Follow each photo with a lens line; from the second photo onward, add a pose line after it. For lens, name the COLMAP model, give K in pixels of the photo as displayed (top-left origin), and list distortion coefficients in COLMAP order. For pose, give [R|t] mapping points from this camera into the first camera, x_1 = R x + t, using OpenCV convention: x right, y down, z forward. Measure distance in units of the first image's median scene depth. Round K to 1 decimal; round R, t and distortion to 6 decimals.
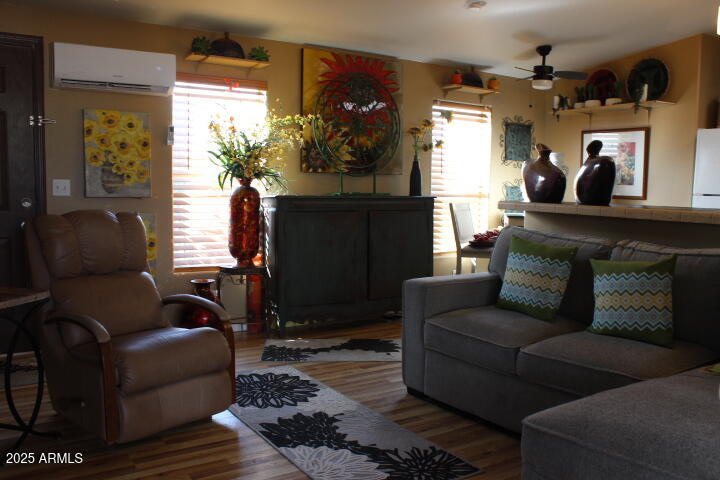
lens RADIAL K [[636.2, 0, 359.5], [0, 636.2, 239.6], [0, 0, 1]] dist [-0.096619, 0.022148]
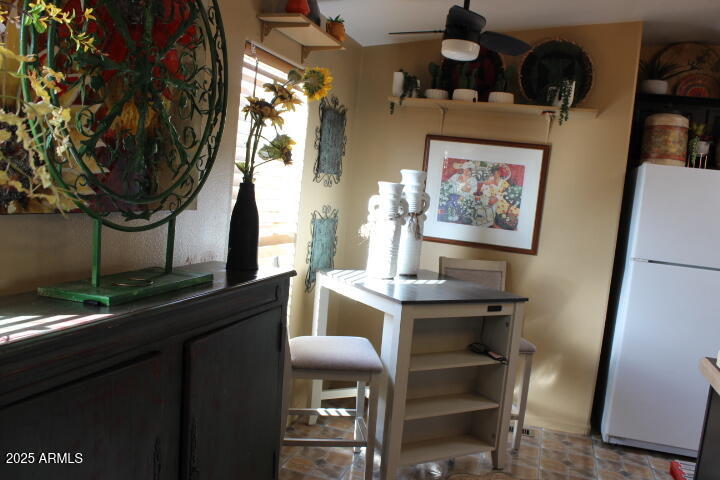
lens RADIAL K [[636.2, 0, 362.2], [0, 636.2, 240.7], [0, 0, 1]] dist [-0.096619, 0.022148]
pose [[0.763502, -0.003265, 0.645798, -0.111664], [-0.029955, 0.998732, 0.040464, -0.098337], [-0.645111, -0.050239, 0.762436, 0.596466]]
